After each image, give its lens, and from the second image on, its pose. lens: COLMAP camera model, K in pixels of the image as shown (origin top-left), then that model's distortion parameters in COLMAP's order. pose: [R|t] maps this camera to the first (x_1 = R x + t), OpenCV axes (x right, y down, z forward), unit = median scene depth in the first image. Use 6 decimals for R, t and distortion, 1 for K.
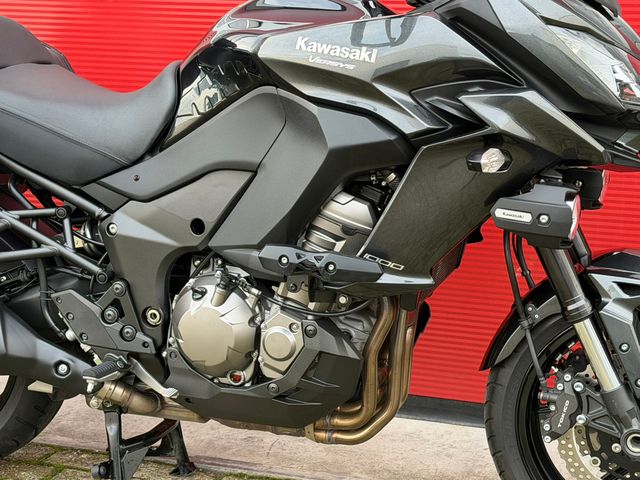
lens RADIAL K [[1365.0, 0, 312.4], [0, 1365.0, 253.4], [0, 0, 1]] dist [0.152971, 0.120808]
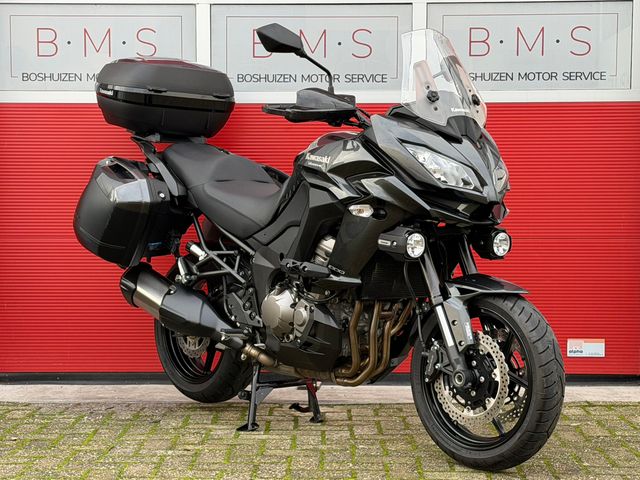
lens RADIAL K [[1365.0, 0, 312.4], [0, 1365.0, 253.4], [0, 0, 1]] dist [0.152971, 0.120808]
pose [[0.852746, 0.028735, -0.521534, 0.928101], [-0.122166, 0.981763, -0.145659, 0.242581], [0.507838, 0.187924, 0.840705, -0.554058]]
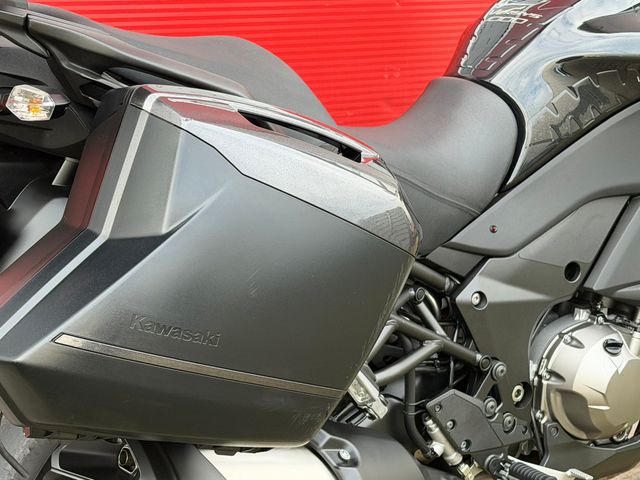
lens RADIAL K [[1365.0, 0, 312.4], [0, 1365.0, 253.4], [0, 0, 1]] dist [0.152971, 0.120808]
pose [[0.575877, -0.183523, 0.796671, -0.843573], [0.172280, 0.979837, 0.101184, -0.142995], [-0.799178, 0.078981, 0.595883, 0.625021]]
